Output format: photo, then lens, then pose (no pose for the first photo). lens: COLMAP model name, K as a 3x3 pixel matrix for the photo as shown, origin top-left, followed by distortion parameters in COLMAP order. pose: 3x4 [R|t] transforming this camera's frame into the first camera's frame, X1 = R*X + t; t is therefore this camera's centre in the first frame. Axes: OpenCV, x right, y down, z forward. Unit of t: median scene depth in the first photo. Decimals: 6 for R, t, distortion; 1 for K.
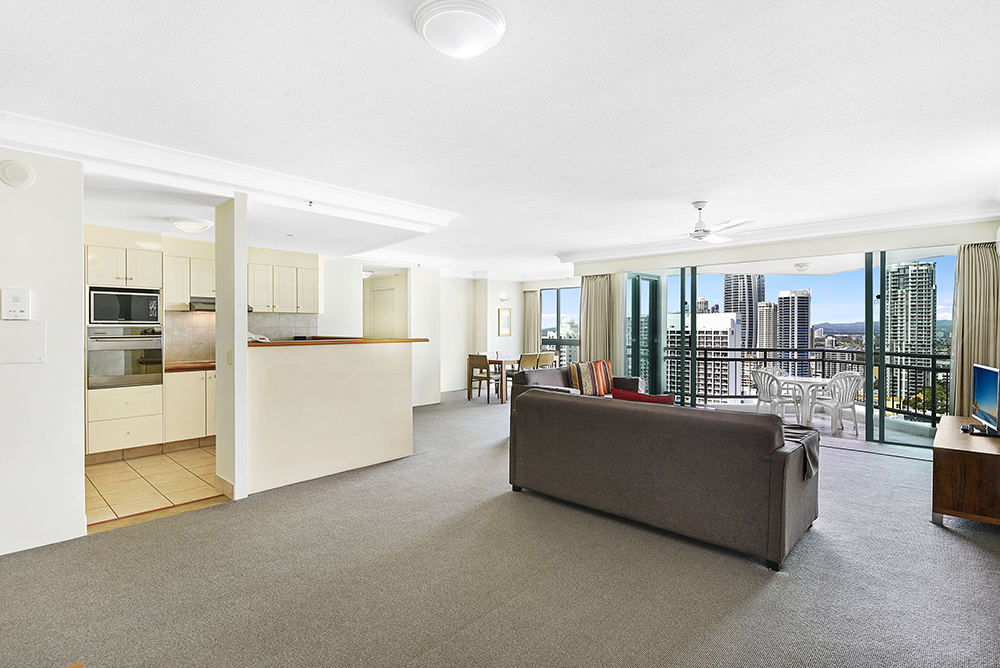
lens RADIAL K [[484.7, 0, 505.4], [0, 484.7, 327.7], [0, 0, 1]] dist [-0.008500, -0.000448]
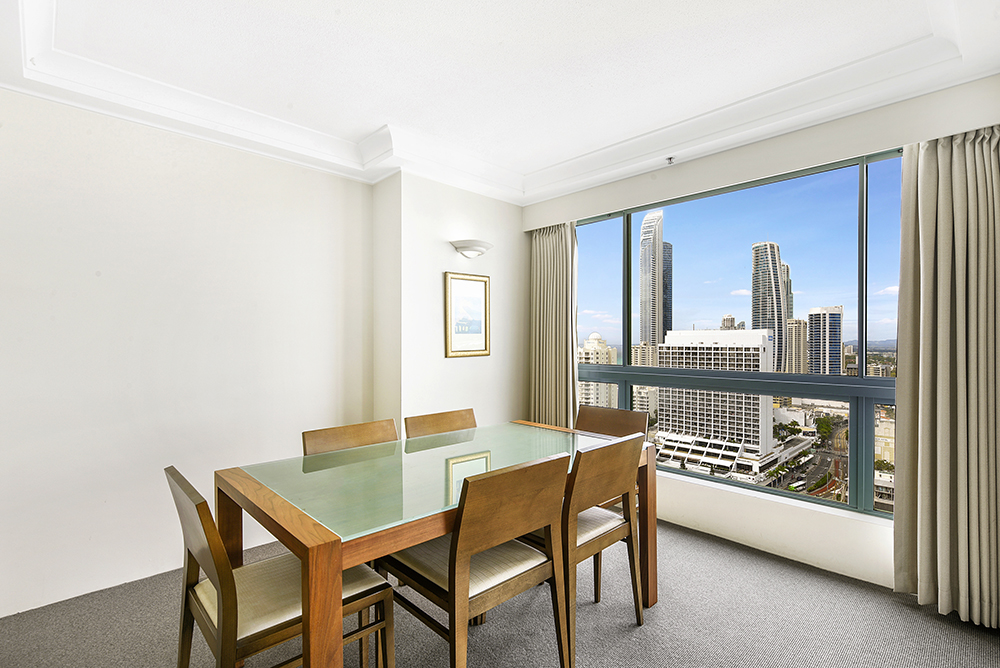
lens RADIAL K [[477.5, 0, 518.0], [0, 477.5, 344.7], [0, 0, 1]] dist [-0.003810, -0.000357]
pose [[0.999514, 0.005475, -0.030673, 0.043168], [-0.005385, 0.999981, 0.003006, 0.007831], [0.030689, -0.002840, 0.999525, 0.652778]]
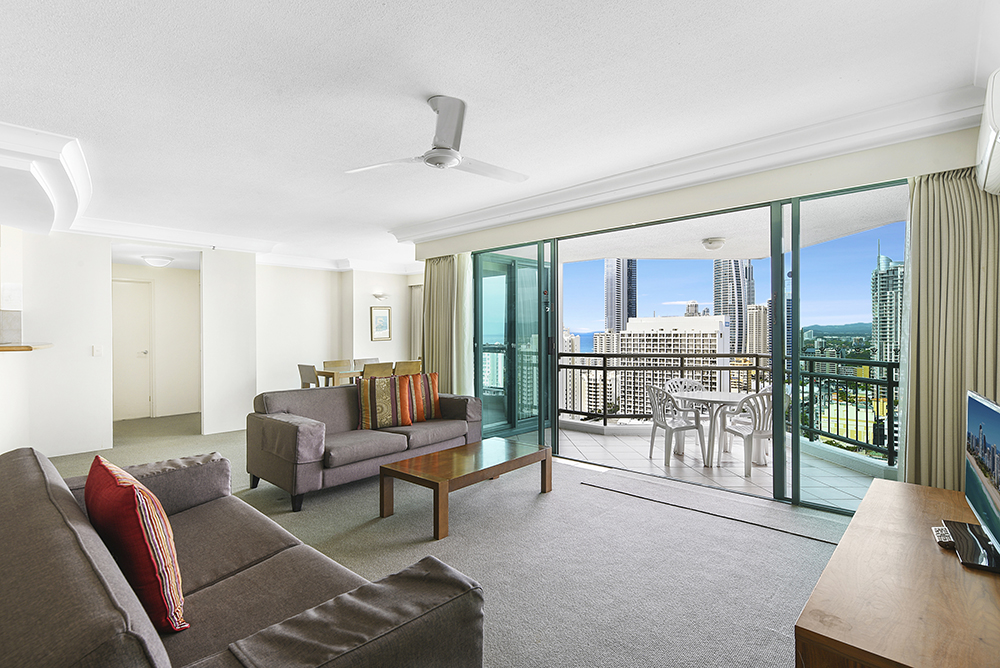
lens RADIAL K [[477.5, 0, 495.9], [0, 477.5, 333.2], [0, 0, 1]] dist [-0.003810, -0.000357]
pose [[0.999961, -0.007411, -0.004881, 0.192956], [0.007421, 0.999970, 0.002126, 0.004881], [0.004865, -0.002162, 0.999986, 0.183821]]
